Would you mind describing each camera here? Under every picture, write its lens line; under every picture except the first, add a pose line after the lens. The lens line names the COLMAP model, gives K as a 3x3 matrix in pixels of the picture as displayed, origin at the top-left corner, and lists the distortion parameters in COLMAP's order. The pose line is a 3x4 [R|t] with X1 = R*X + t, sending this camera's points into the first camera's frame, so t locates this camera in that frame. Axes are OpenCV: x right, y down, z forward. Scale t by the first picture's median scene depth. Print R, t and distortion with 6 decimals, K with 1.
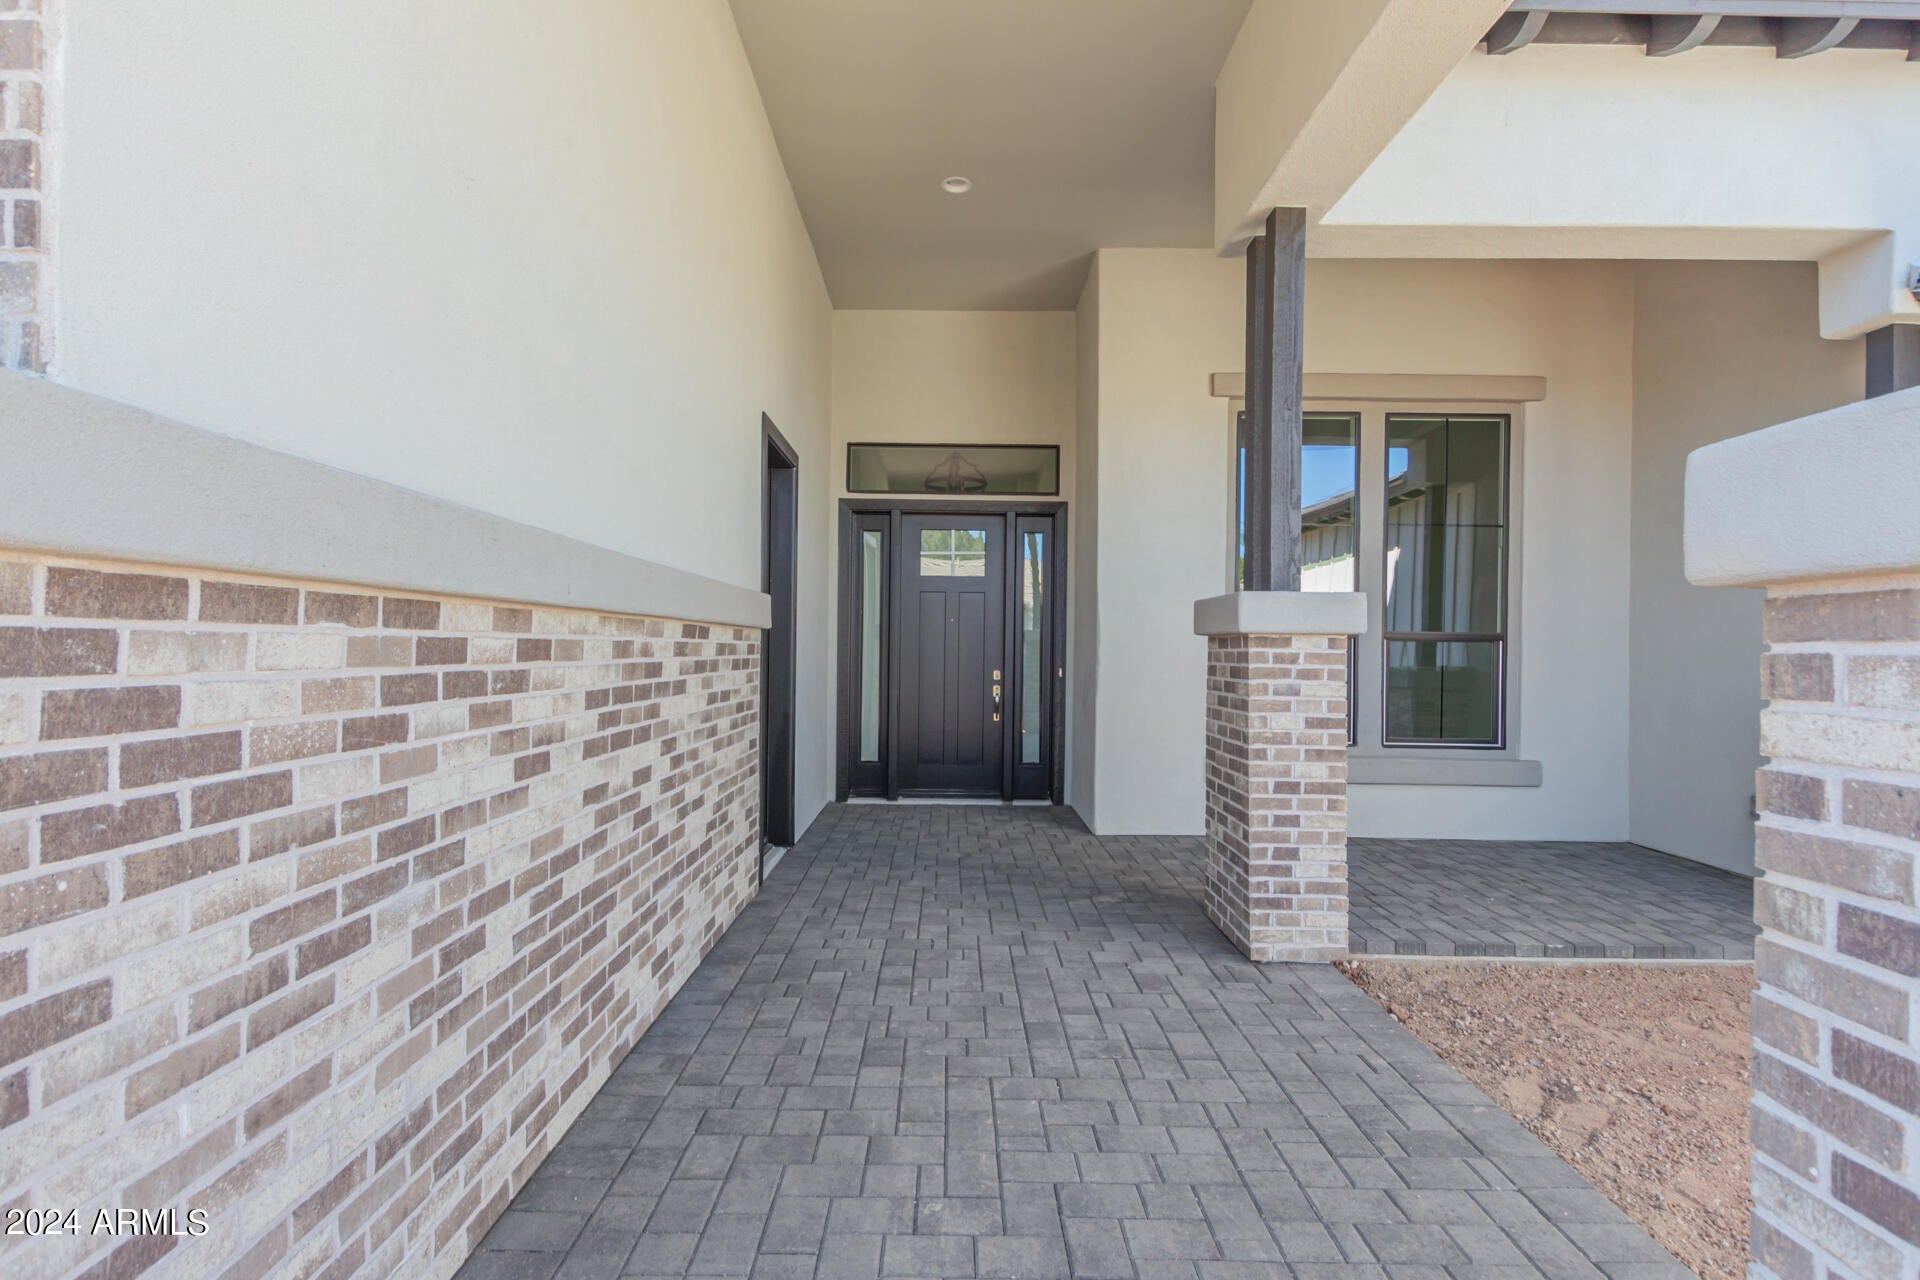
lens RADIAL K [[940.9, 0, 954.7], [0, 940.9, 655.3], [0, 0, 1]] dist [0.011417, -0.002058]
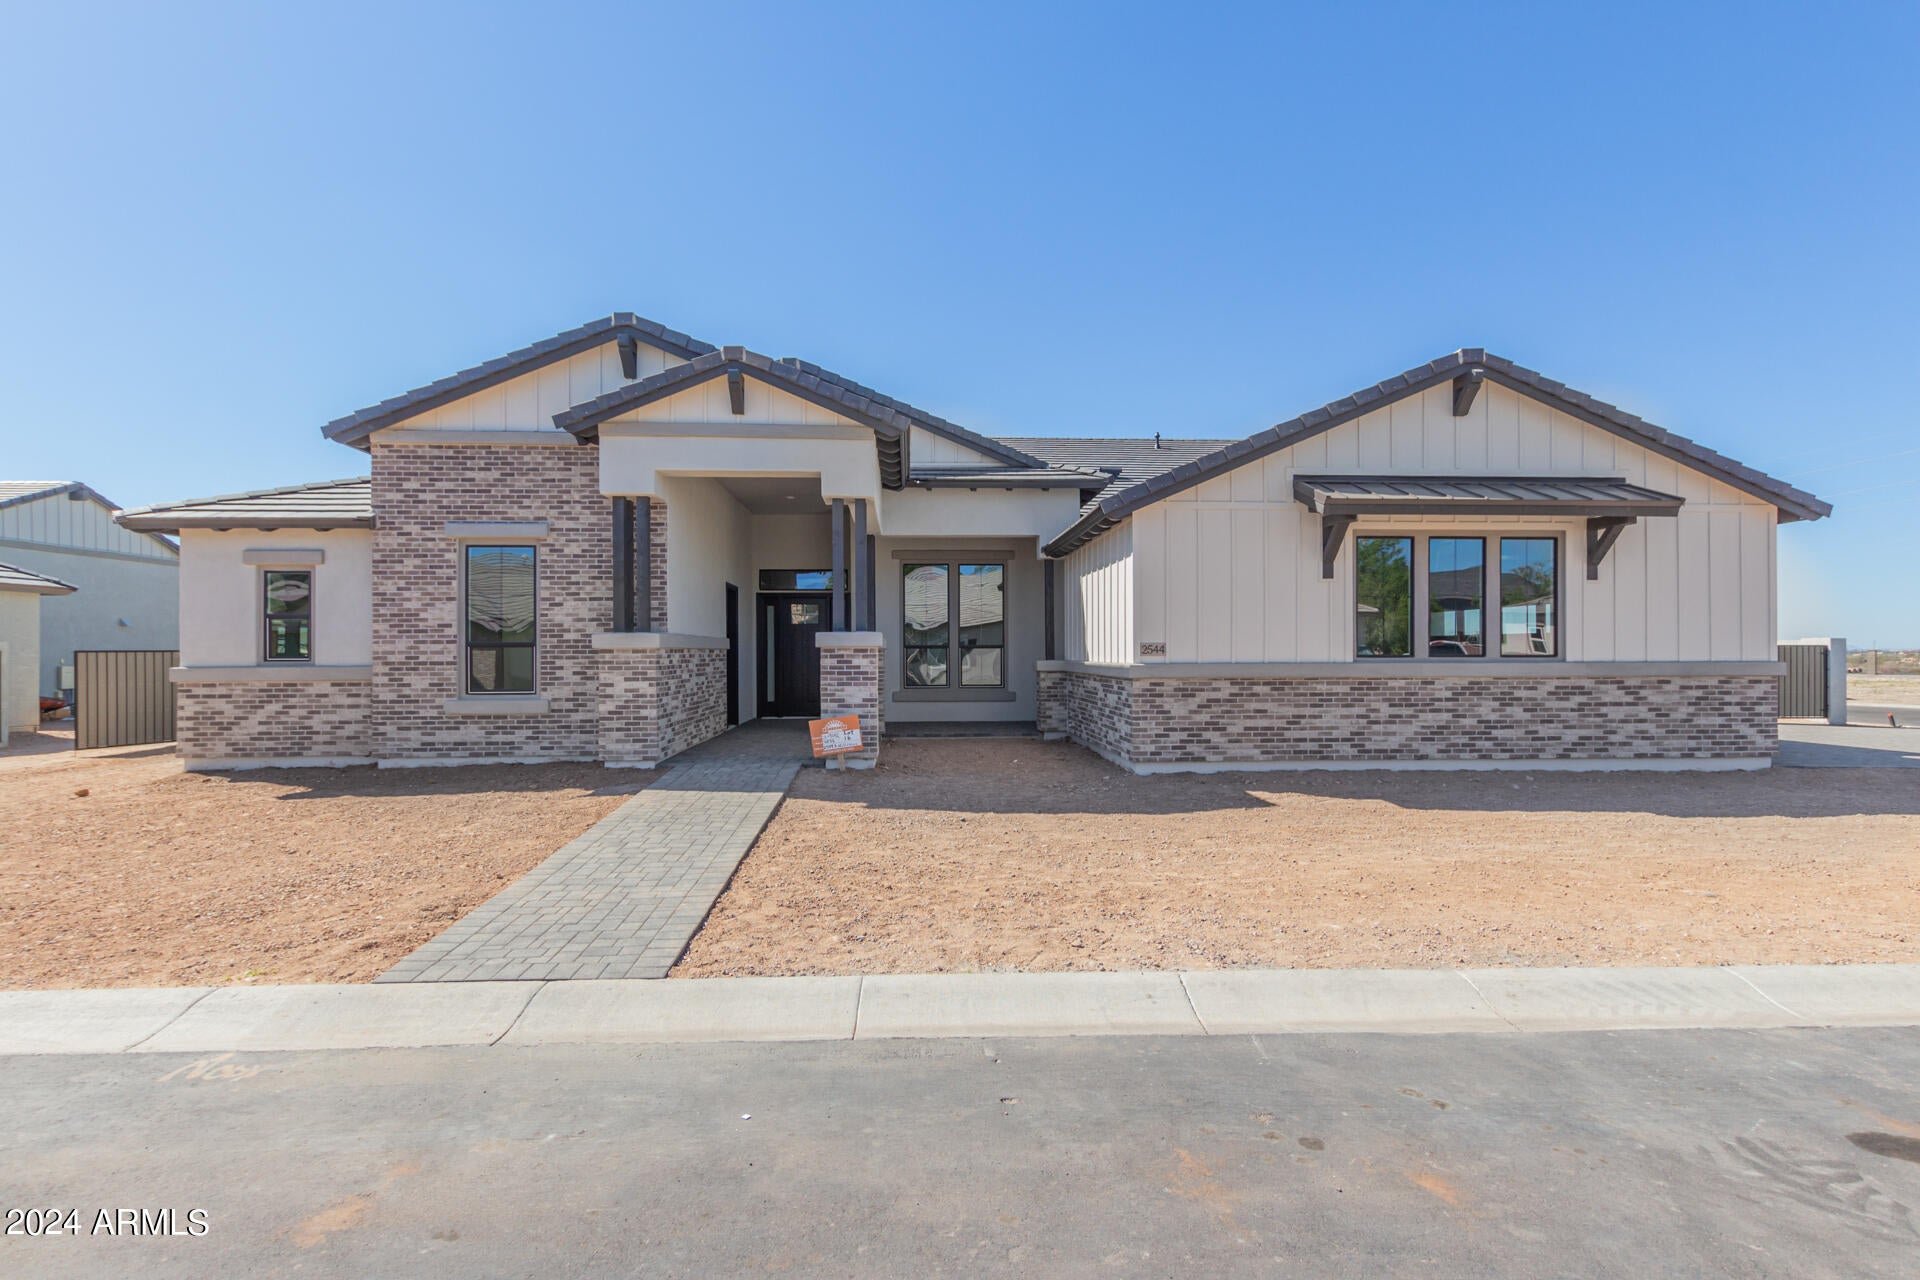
lens RADIAL K [[940.9, 0, 966.6], [0, 940.9, 648.8], [0, 0, 1]] dist [0.011417, -0.002058]
pose [[0.998121, -0.016358, 0.059058, 0.477074], [0.017005, 0.999801, -0.010468, 0.020356], [-0.058875, 0.011452, 0.998200, -2.553832]]
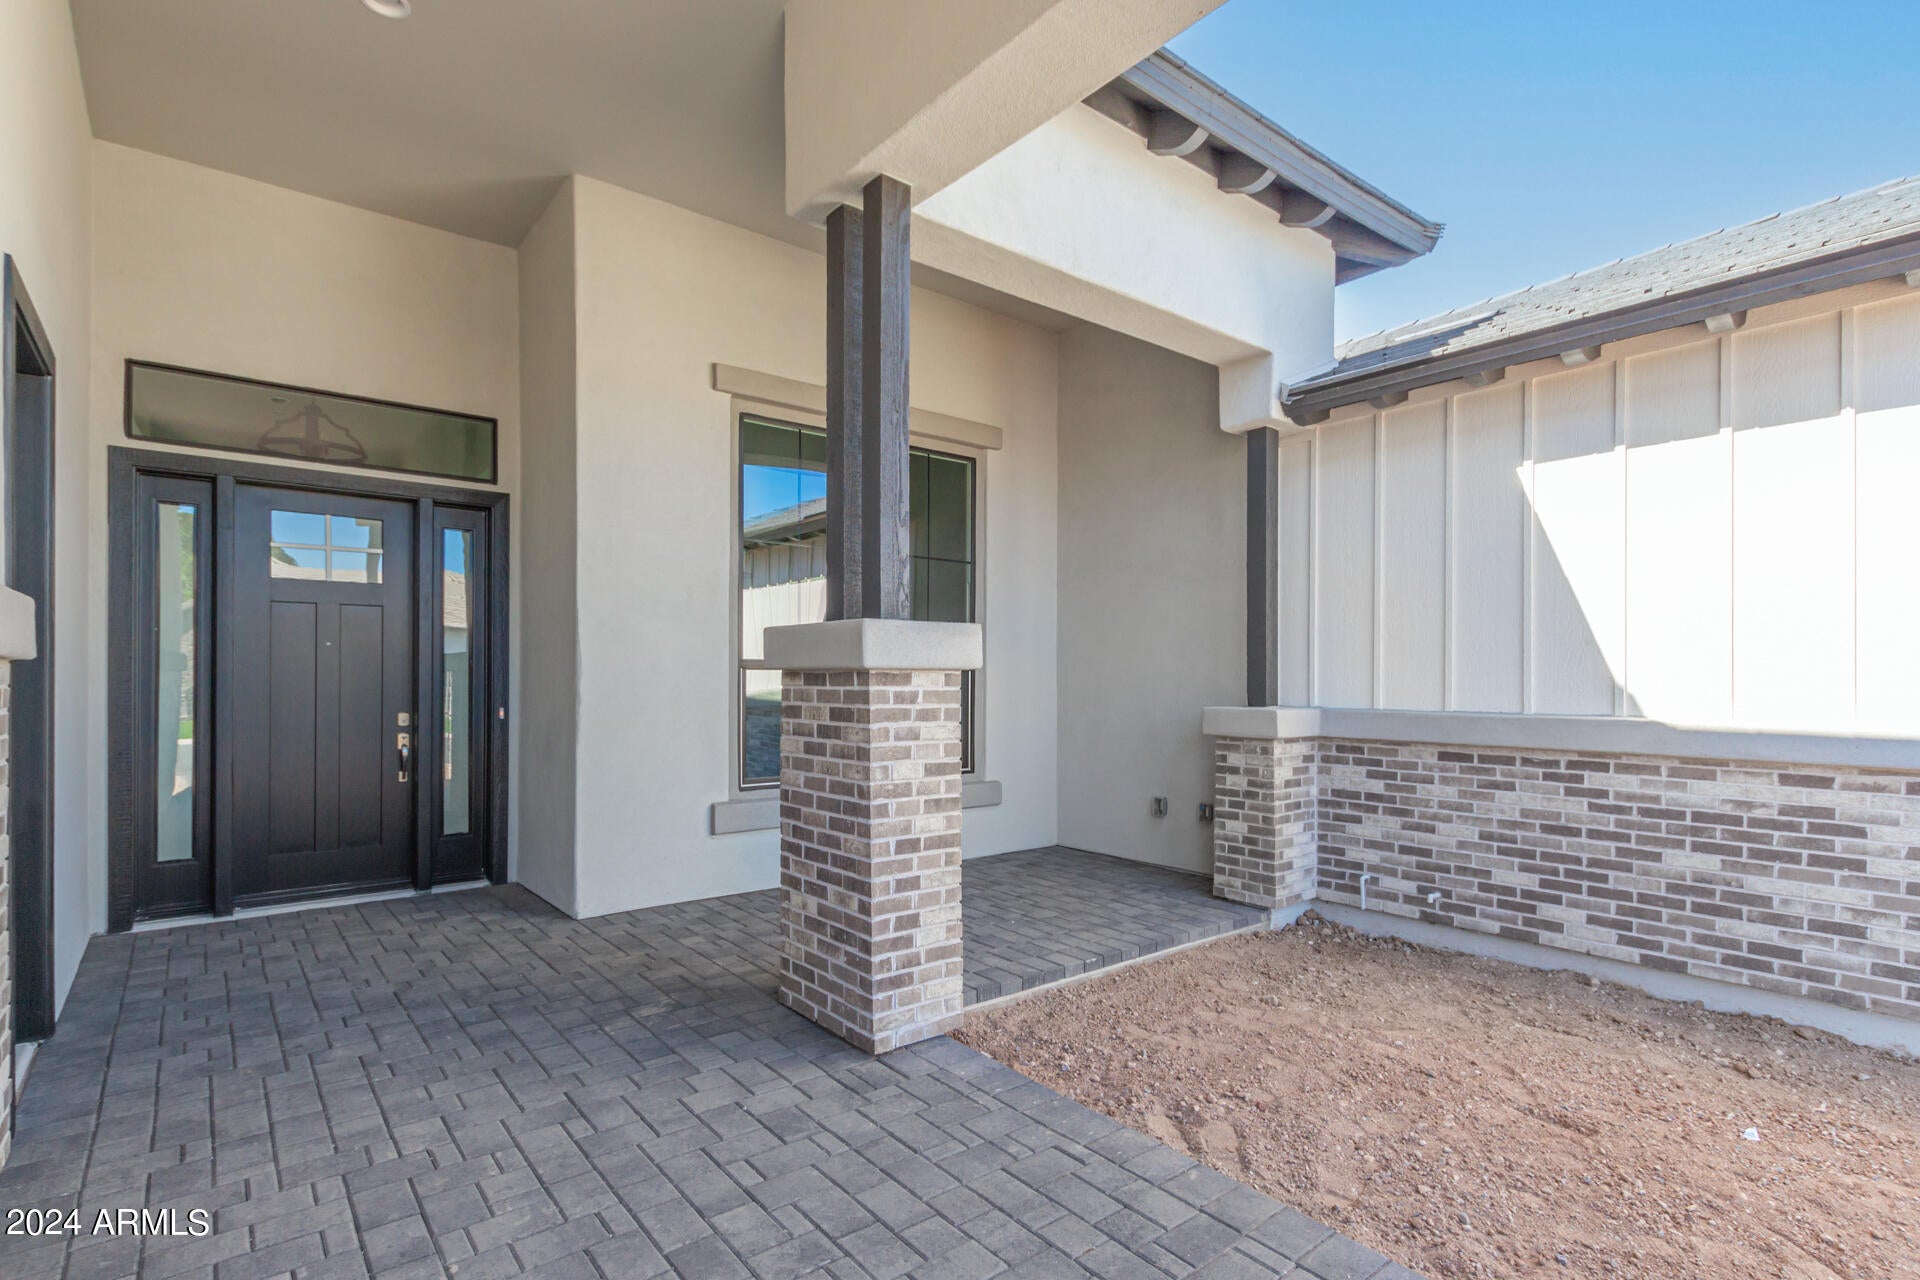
lens RADIAL K [[940.9, 0, 969.0], [0, 940.9, 678.2], [0, 0, 1]] dist [0.011417, -0.002058]
pose [[0.774521, -0.011041, 0.632452, -0.138397], [0.011386, 0.999929, 0.003512, -0.015417], [-0.632446, 0.004481, 0.774592, 0.264289]]
